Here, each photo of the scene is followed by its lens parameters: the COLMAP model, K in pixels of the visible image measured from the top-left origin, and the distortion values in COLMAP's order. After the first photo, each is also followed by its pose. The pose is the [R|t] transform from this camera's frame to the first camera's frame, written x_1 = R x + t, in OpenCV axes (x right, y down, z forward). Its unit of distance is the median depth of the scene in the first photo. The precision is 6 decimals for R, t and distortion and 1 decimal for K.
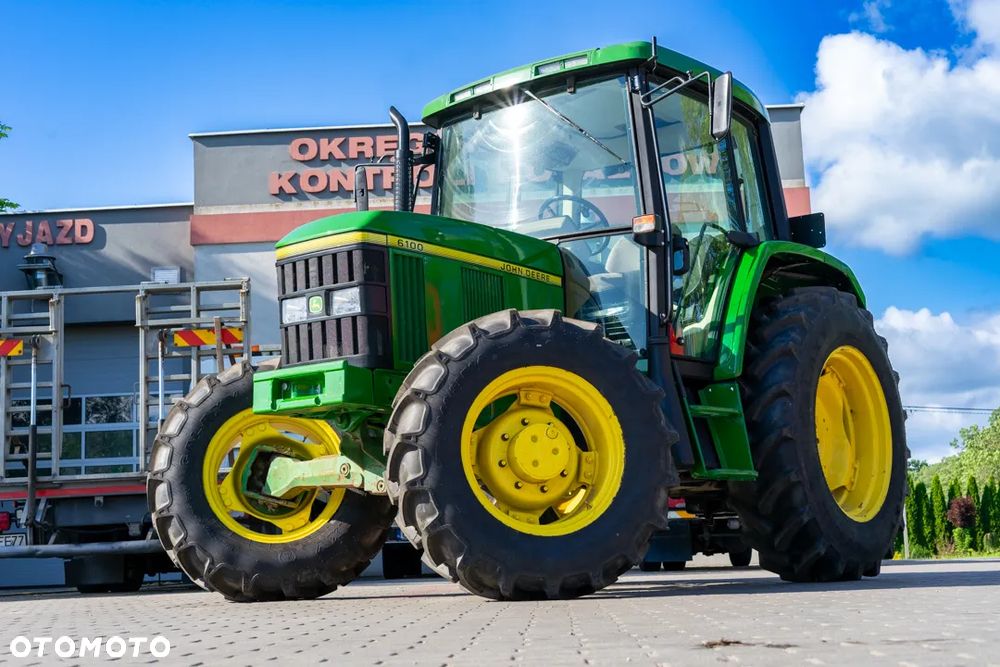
lens RADIAL K [[1478.7, 0, 494.0], [0, 1478.7, 333.6], [0, 0, 1]] dist [0.006329, 0.000000]
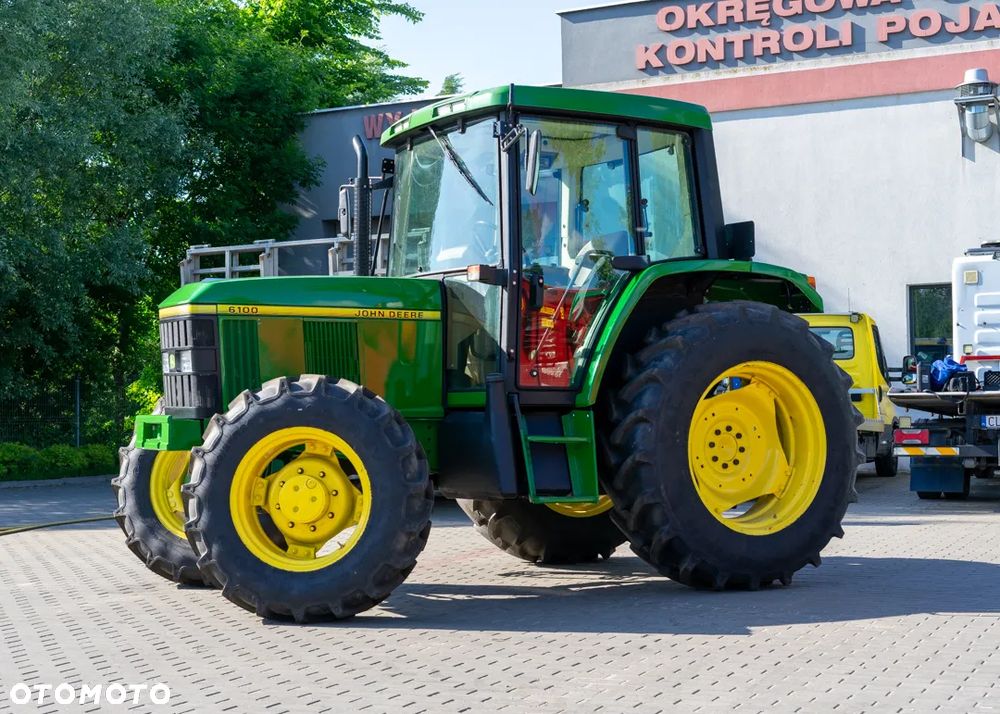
lens RADIAL K [[1642.7, 0, 429.5], [0, 1642.7, 354.8], [0, 0, 1]] dist [0.014660, 0.000000]
pose [[0.908495, 0.009149, -0.417795, 0.563259], [0.046877, 0.991219, 0.123639, -0.161423], [0.415258, -0.131910, 0.900089, -0.109419]]
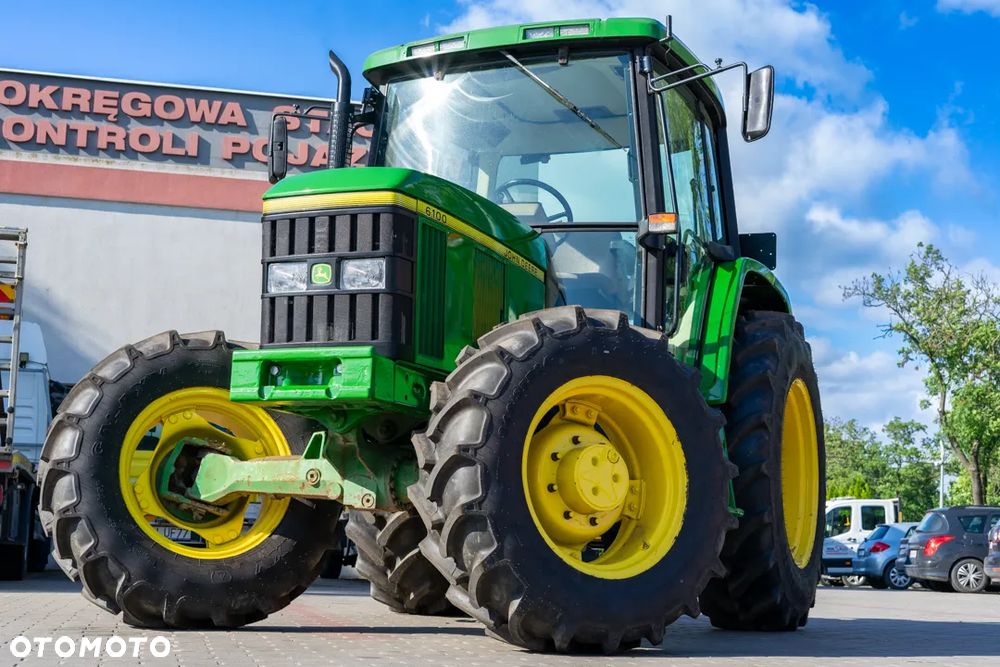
lens RADIAL K [[1478.7, 0, 493.6], [0, 1478.7, 329.1], [0, 0, 1]] dist [0.006329, 0.000000]
pose [[0.960965, 0.099737, 0.258069, -0.210799], [-0.099016, 0.994960, -0.015823, 0.012565], [-0.258346, -0.010348, 0.965997, 0.167965]]
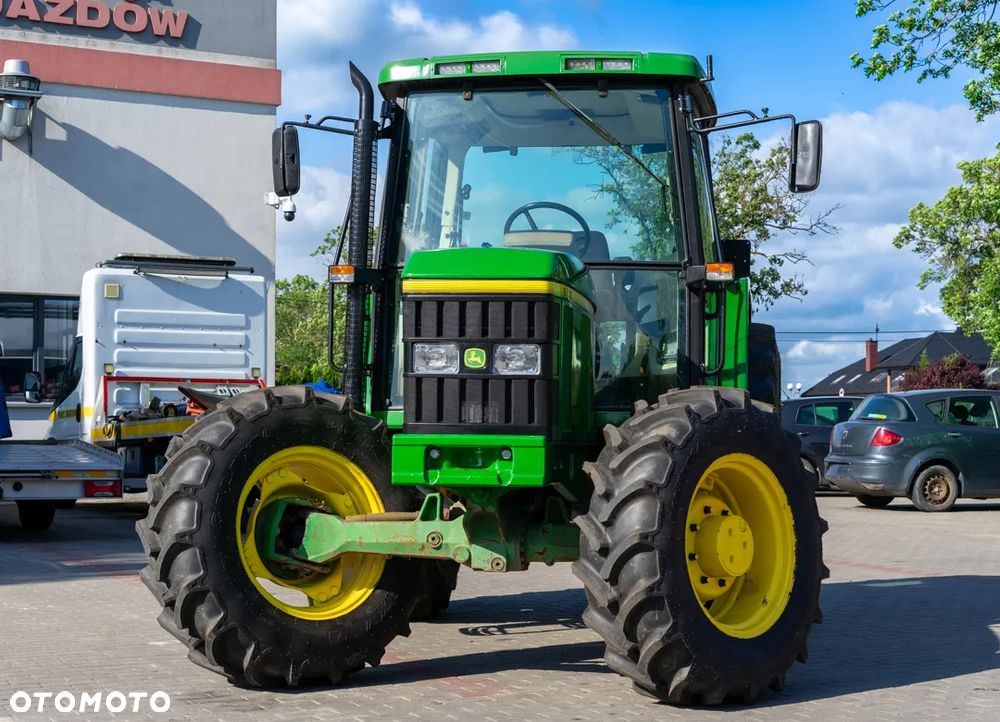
lens RADIAL K [[1712.8, 0, 561.0], [0, 1712.8, 369.4], [0, 0, 1]] dist [0.041988, 0.000000]
pose [[0.851190, 0.053848, 0.522089, -0.523594], [-0.113663, 0.990029, 0.083200, -0.089033], [-0.512403, -0.130161, 0.848823, 0.130152]]
